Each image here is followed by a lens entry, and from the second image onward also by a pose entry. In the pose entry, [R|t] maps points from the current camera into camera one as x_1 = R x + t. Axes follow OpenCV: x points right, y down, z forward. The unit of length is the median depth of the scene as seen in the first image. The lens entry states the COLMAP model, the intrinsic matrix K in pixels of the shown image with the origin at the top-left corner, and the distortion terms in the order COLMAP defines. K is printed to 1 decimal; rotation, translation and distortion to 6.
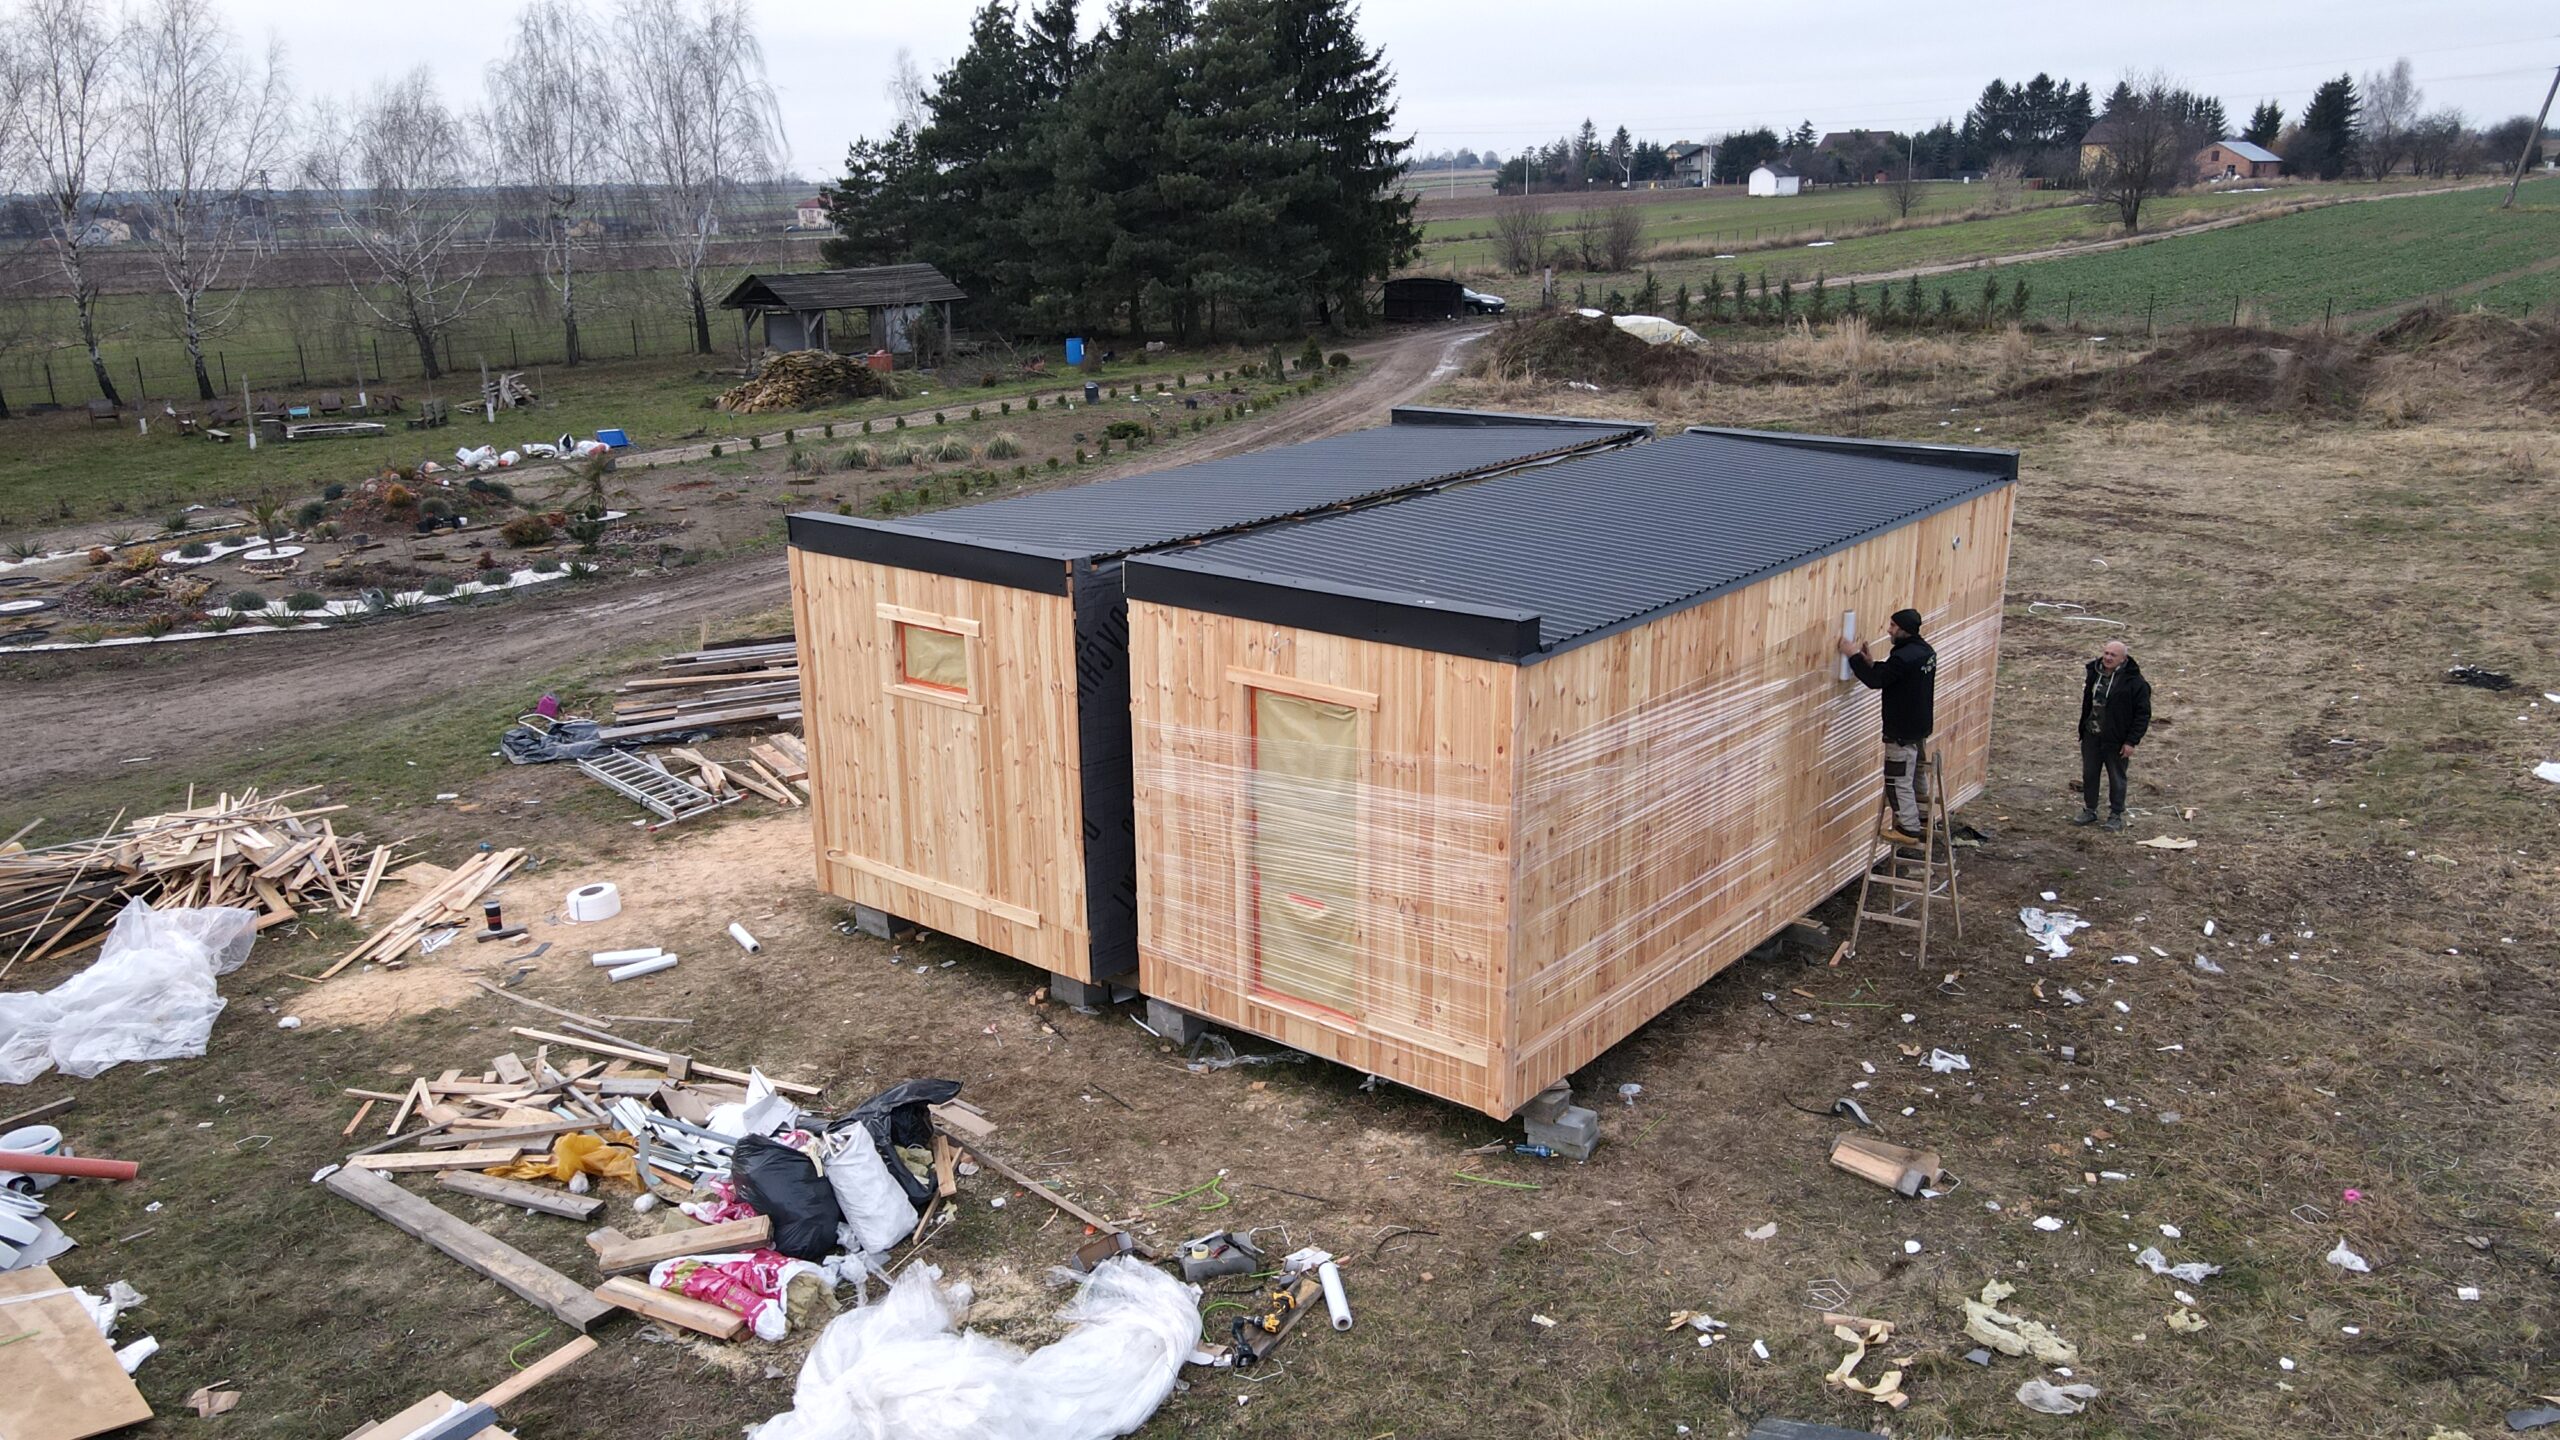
lens RADIAL K [[1903.6, 0, 1280.0], [0, 1903.6, 720.0], [0, 0, 1]] dist [-0.002069, 0.030770]
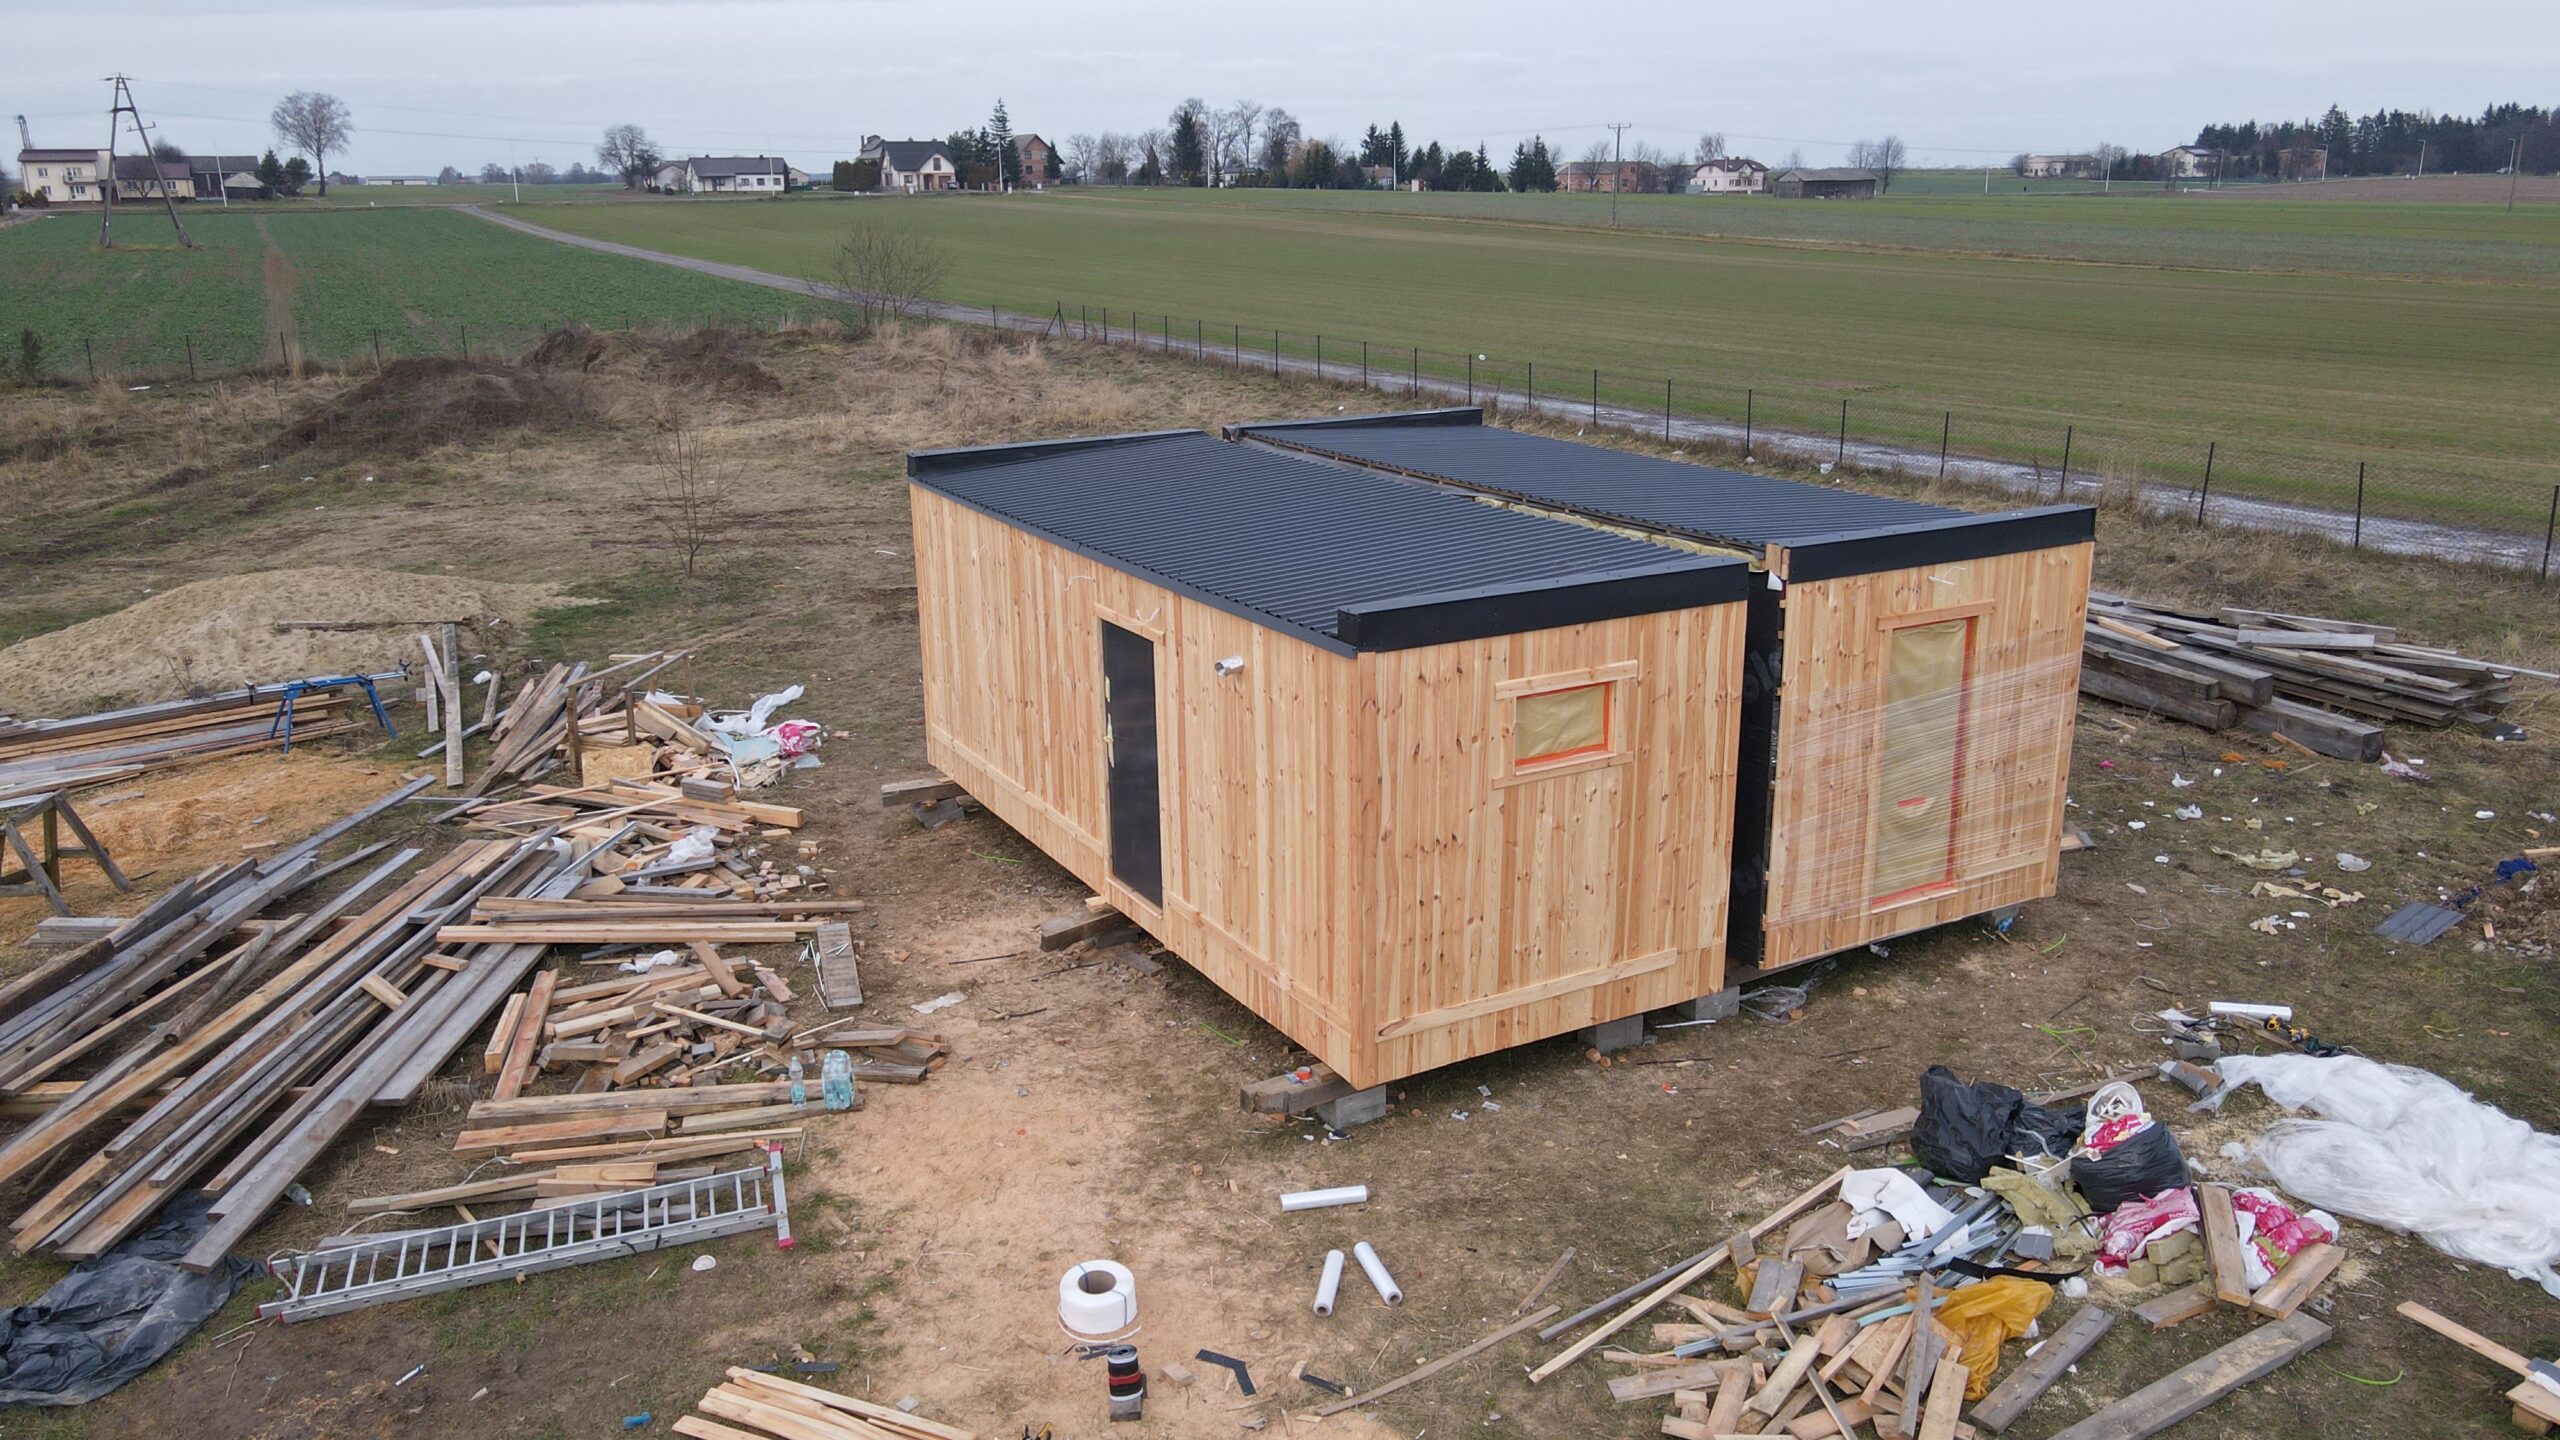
lens RADIAL K [[1903.6, 0, 1280.0], [0, 1903.6, 720.0], [0, 0, 1]] dist [-0.002069, 0.030770]
pose [[0.365398, -0.240467, 0.899255, -1.062981], [0.260936, 0.953784, 0.149022, -0.207474], [-0.893530, 0.180196, 0.411258, 0.791690]]
